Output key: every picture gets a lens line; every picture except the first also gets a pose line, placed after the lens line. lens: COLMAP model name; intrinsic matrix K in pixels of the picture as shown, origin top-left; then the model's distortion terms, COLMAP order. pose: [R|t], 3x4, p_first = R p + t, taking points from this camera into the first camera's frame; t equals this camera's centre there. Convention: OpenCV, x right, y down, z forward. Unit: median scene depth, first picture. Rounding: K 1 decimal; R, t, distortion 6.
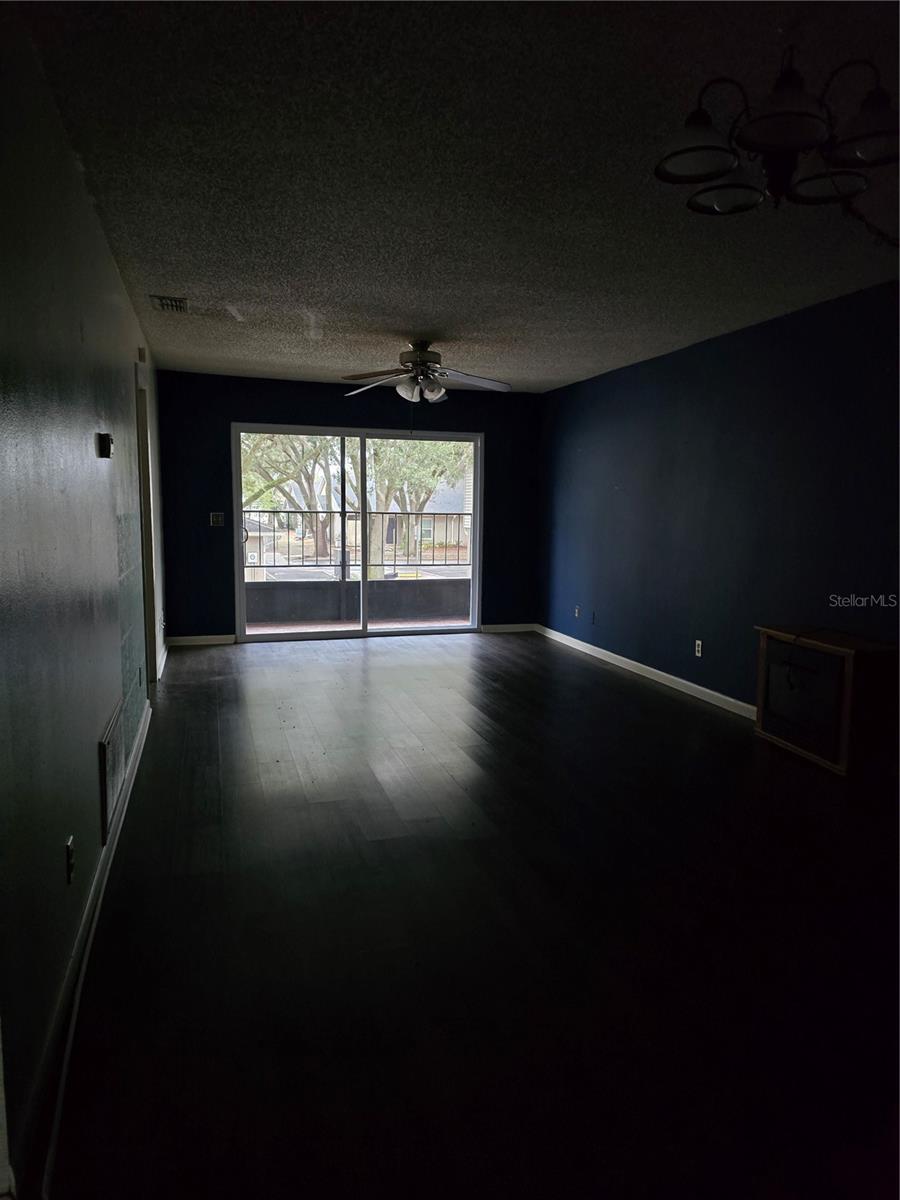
lens RADIAL K [[782.9, 0, 455.4], [0, 782.9, 586.1], [0, 0, 1]] dist [0.003477, -0.031868]
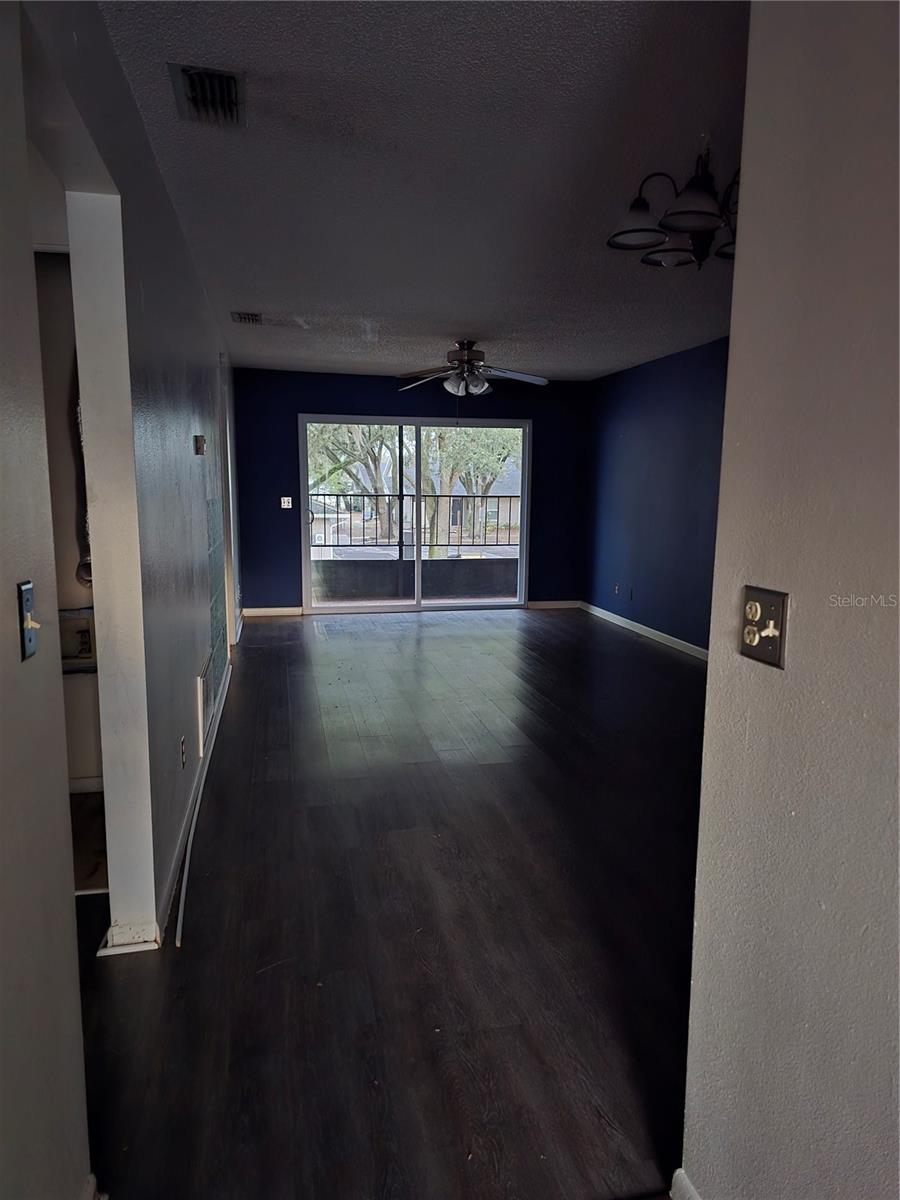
lens RADIAL K [[817.2, 0, 448.8], [0, 817.2, 604.2], [0, 0, 1]] dist [-0.000771, -0.151839]
pose [[0.995099, 0.010698, -0.098301, 0.035239], [-0.006645, 0.999118, 0.041466, 0.008135], [0.098657, -0.040609, 0.994293, -0.117707]]
